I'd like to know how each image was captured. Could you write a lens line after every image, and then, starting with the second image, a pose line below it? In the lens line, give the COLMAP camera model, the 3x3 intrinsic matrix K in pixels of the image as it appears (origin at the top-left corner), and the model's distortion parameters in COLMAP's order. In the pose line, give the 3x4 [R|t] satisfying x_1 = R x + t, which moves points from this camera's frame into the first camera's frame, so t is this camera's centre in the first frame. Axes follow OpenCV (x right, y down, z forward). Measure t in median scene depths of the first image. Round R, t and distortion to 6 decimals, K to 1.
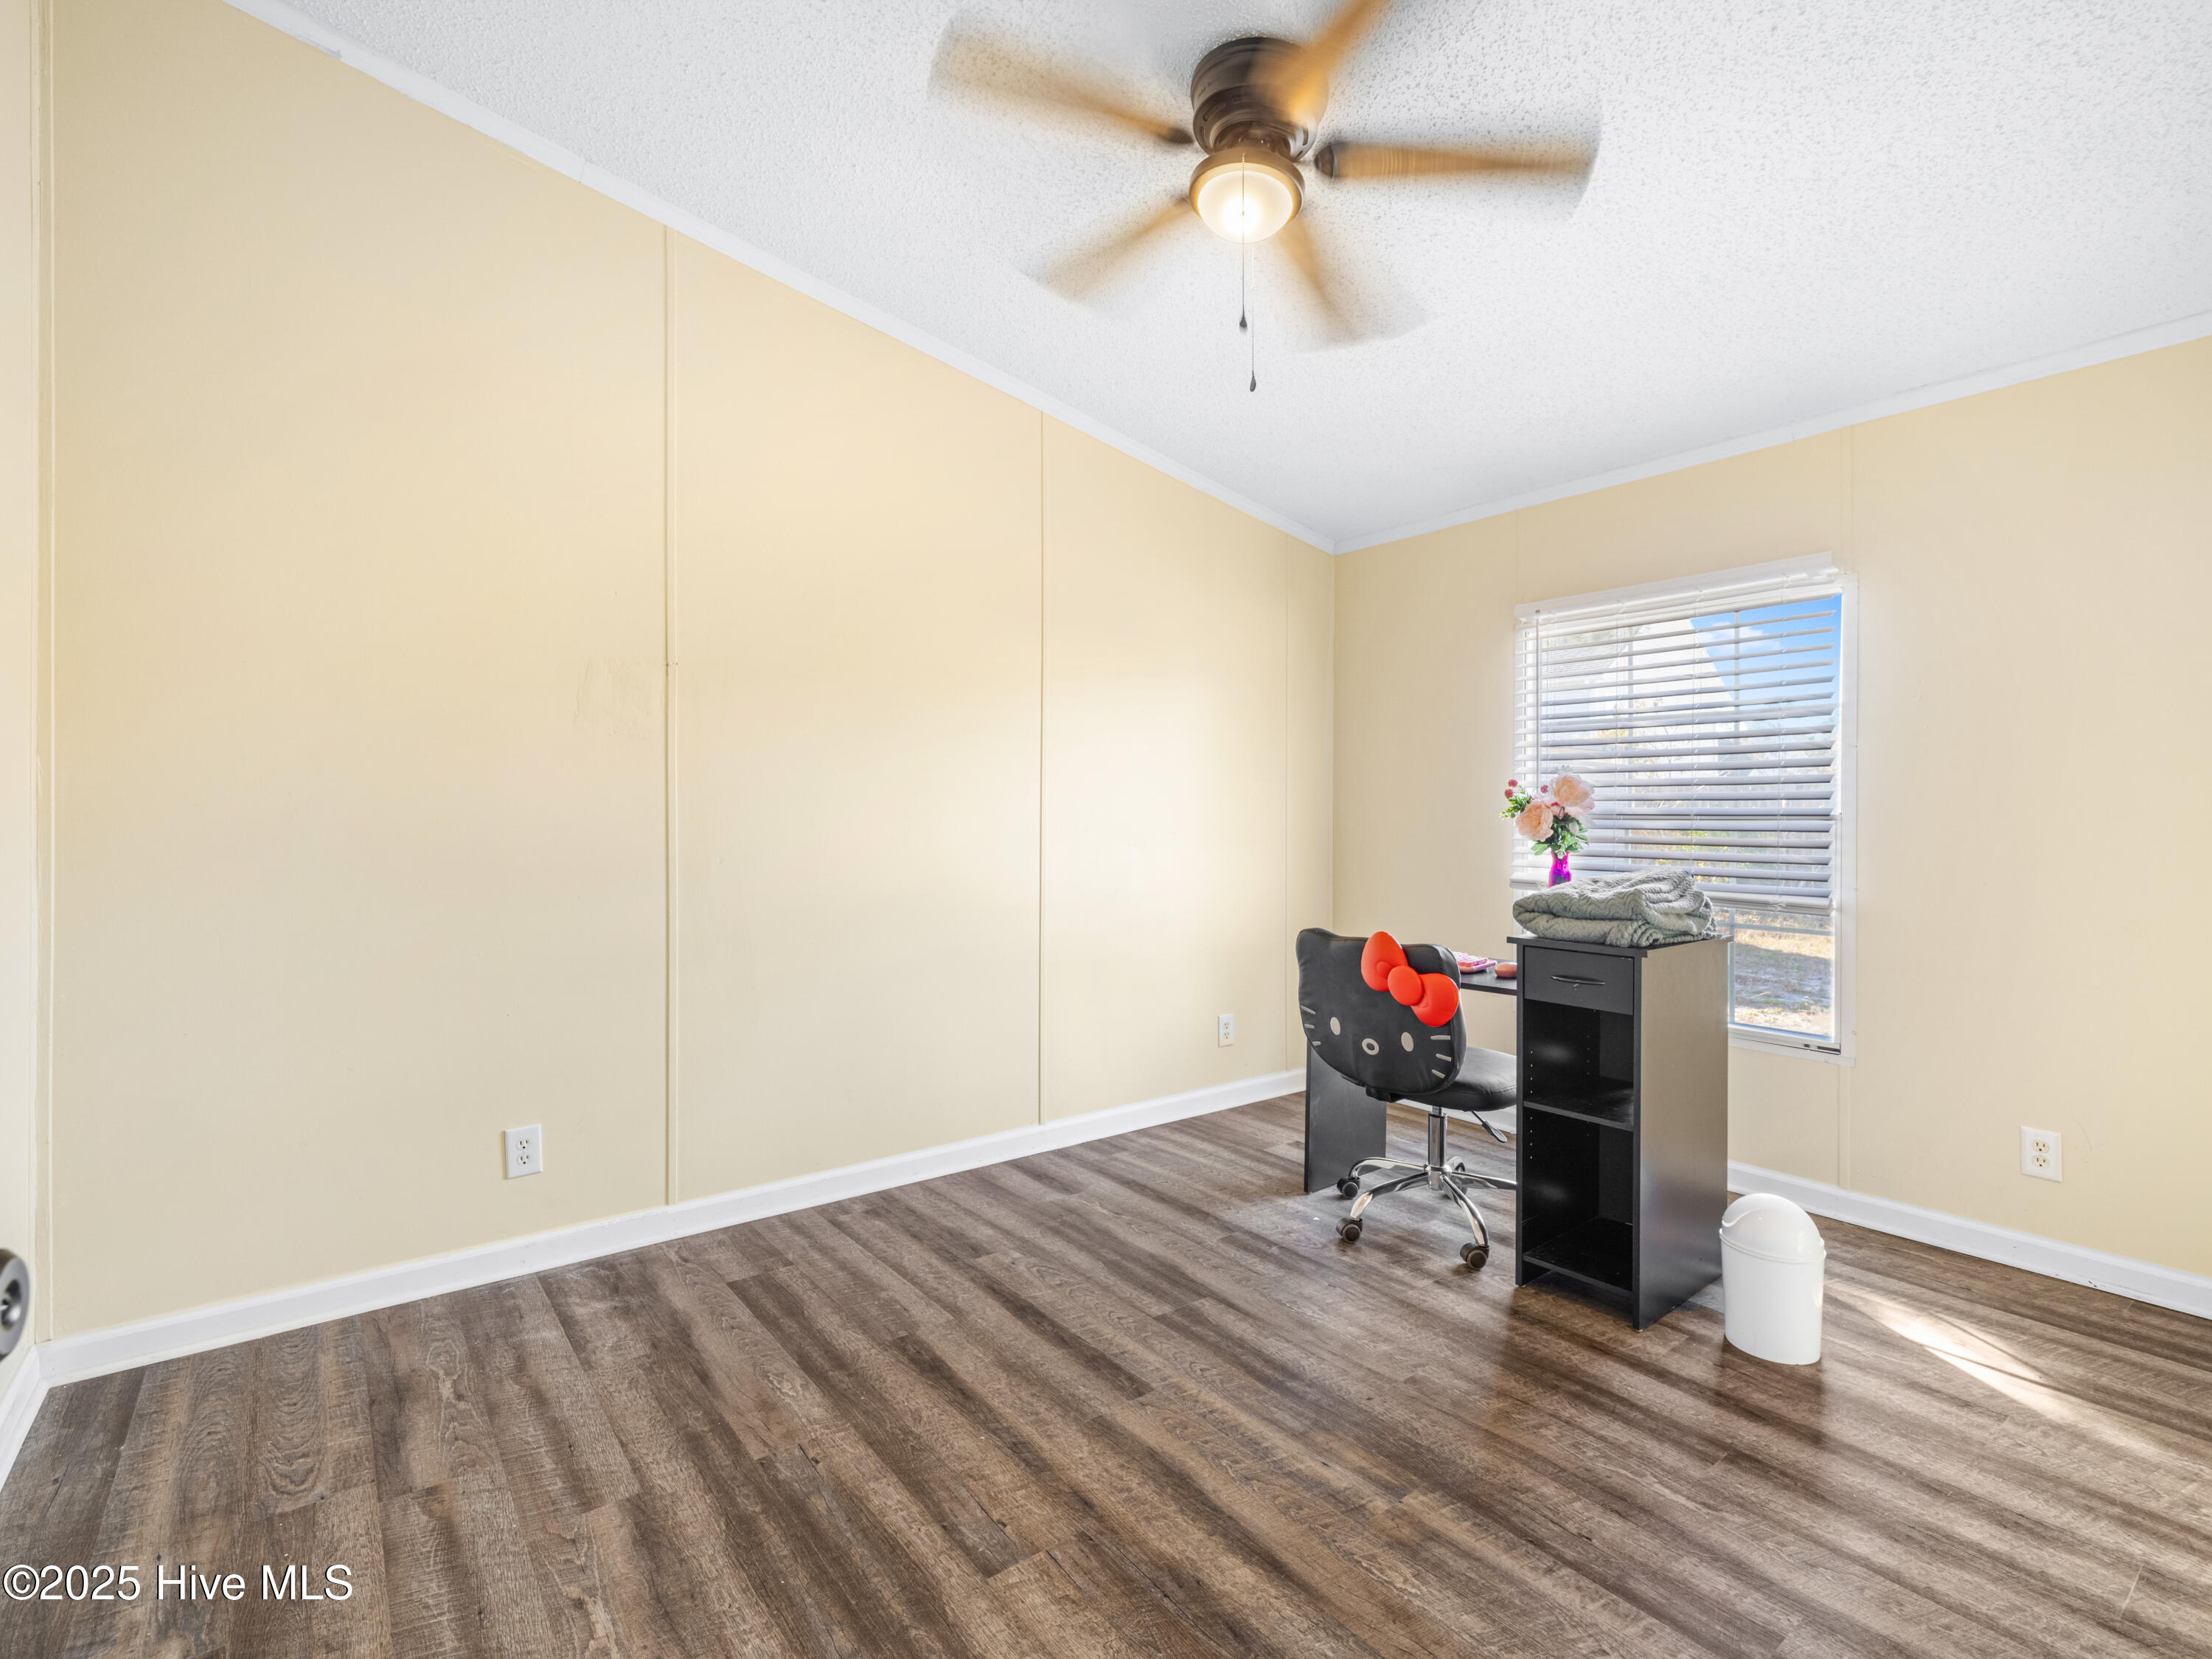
lens RADIAL K [[1027.5, 0, 1106.1], [0, 1027.5, 826.3], [0, 0, 1]] dist [-0.007331, 0.001005]
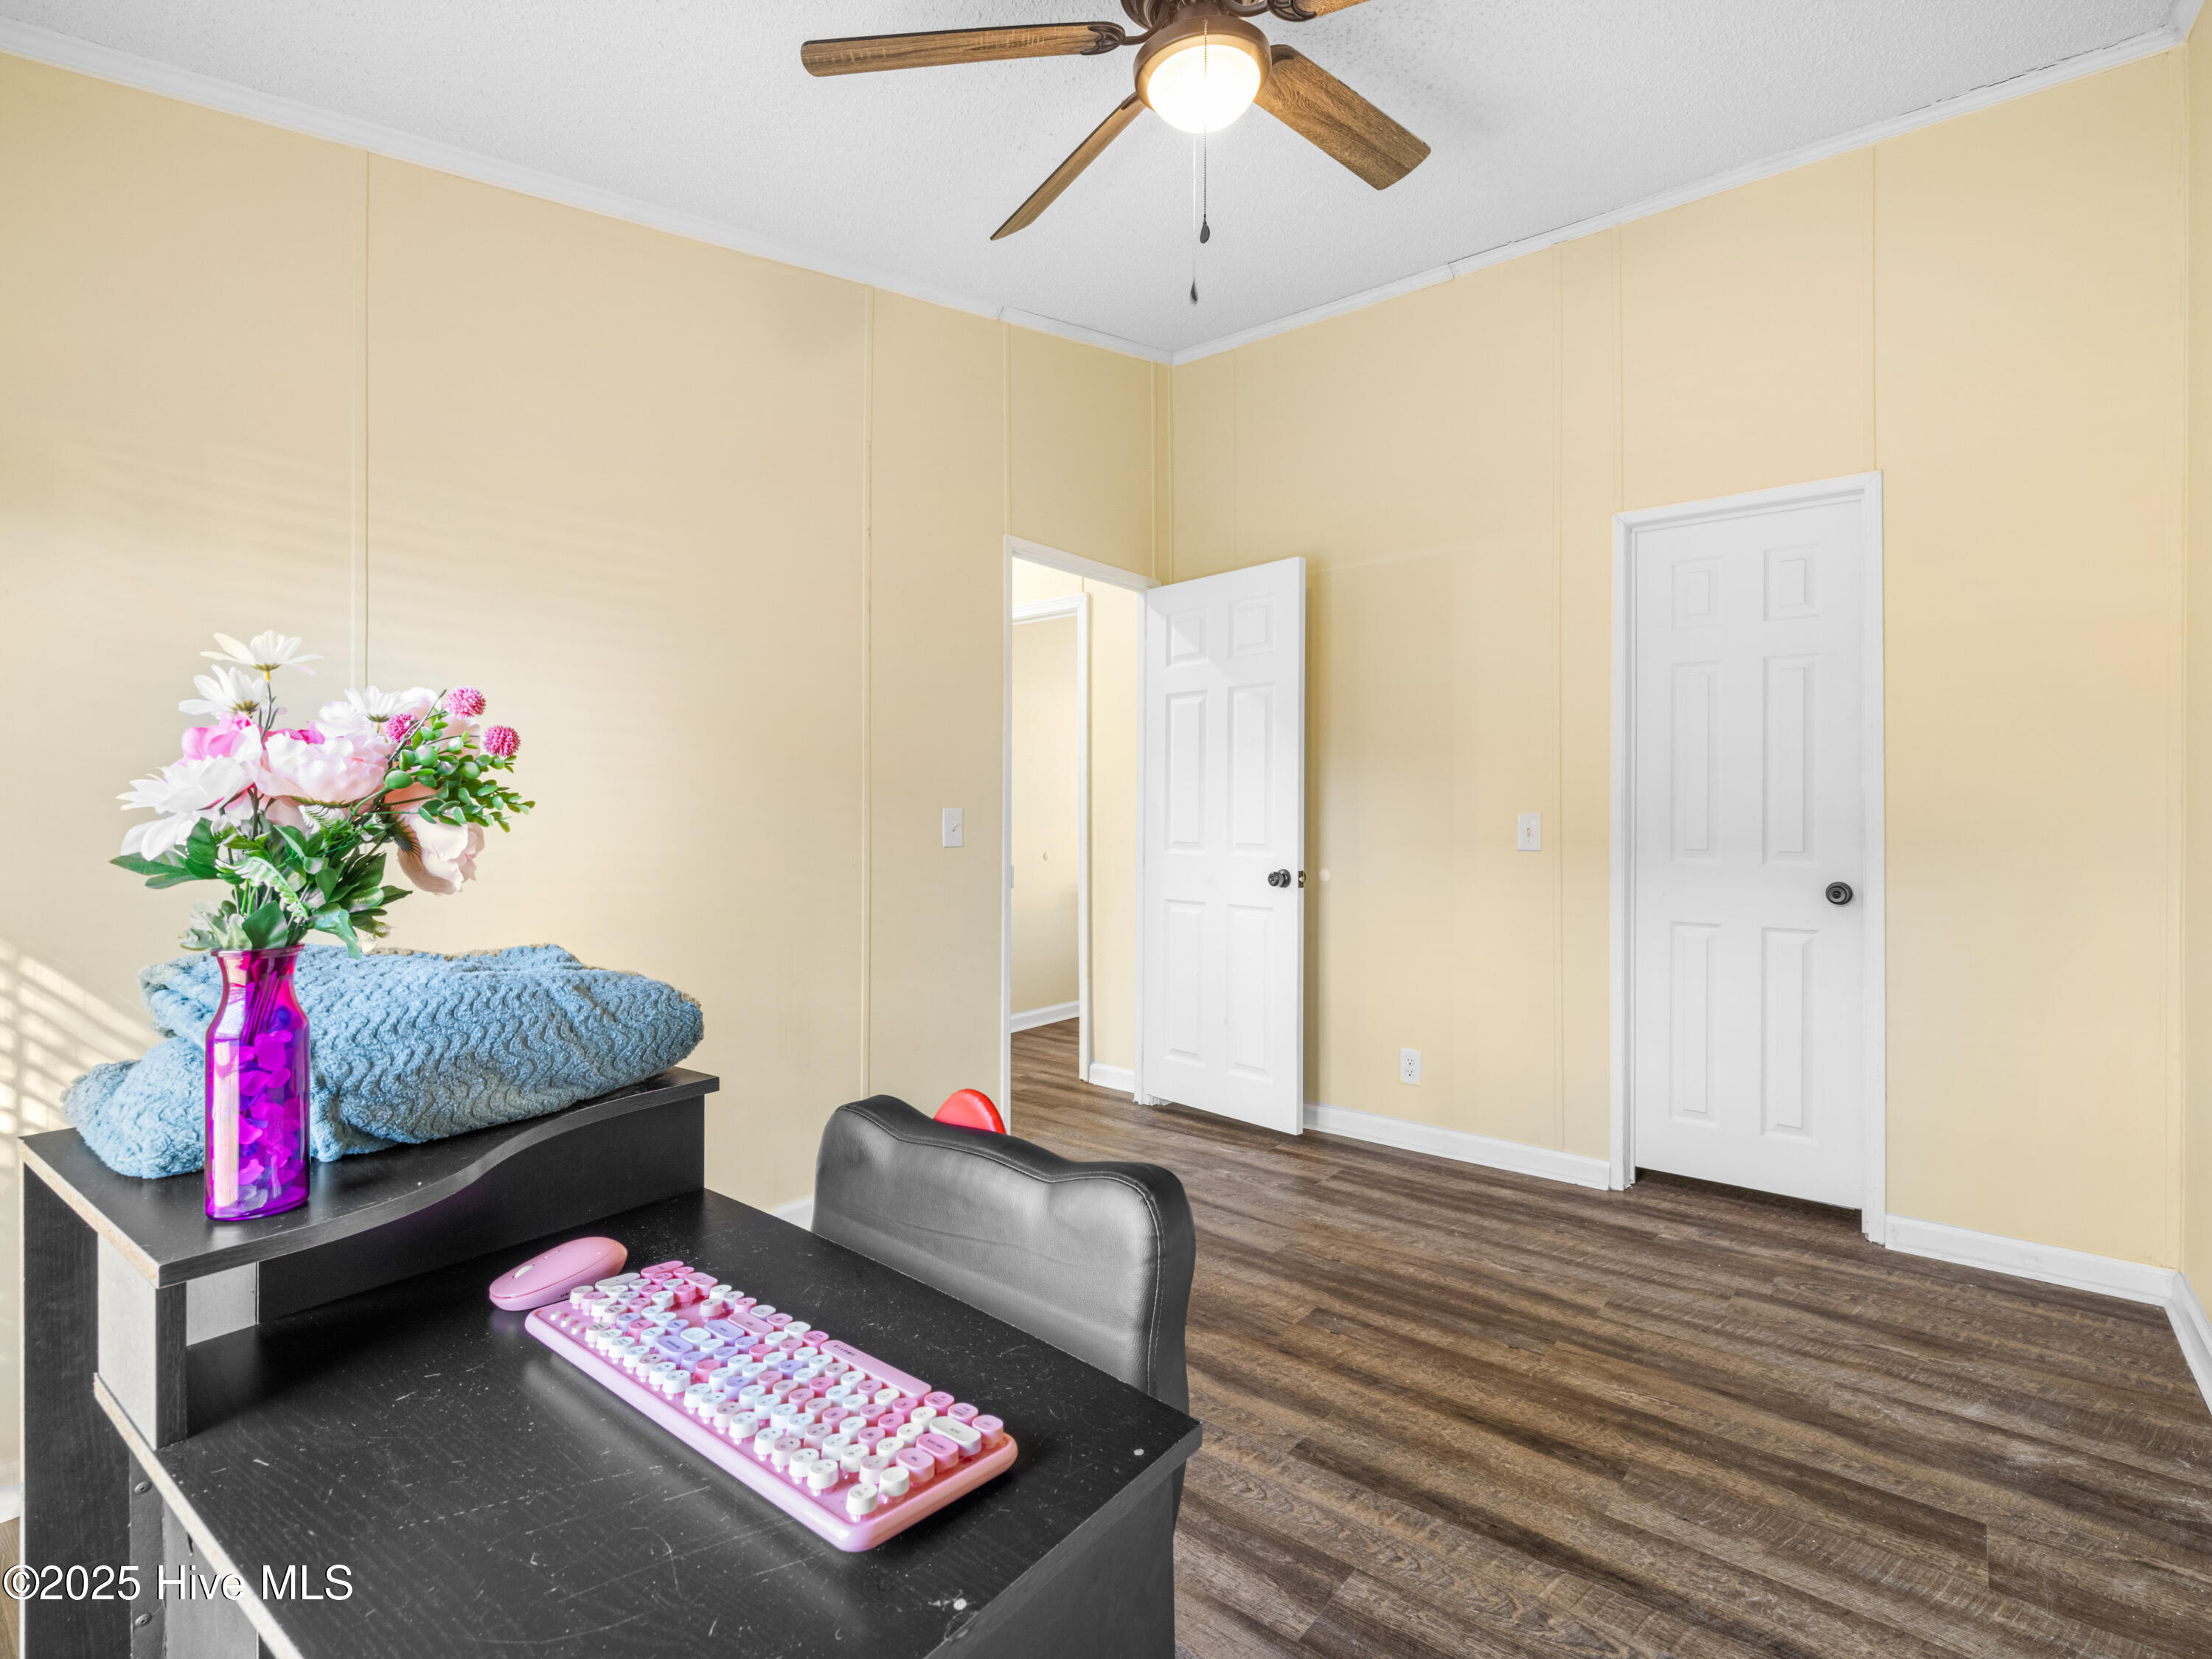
lens RADIAL K [[1027.5, 0, 1108.6], [0, 1027.5, 815.6], [0, 0, 1]] dist [-0.007331, 0.001005]
pose [[-0.978446, -0.003708, -0.206469, 0.395838], [-0.005718, 0.999942, 0.009140, -0.019400], [0.206423, 0.010124, -0.978411, 1.869392]]
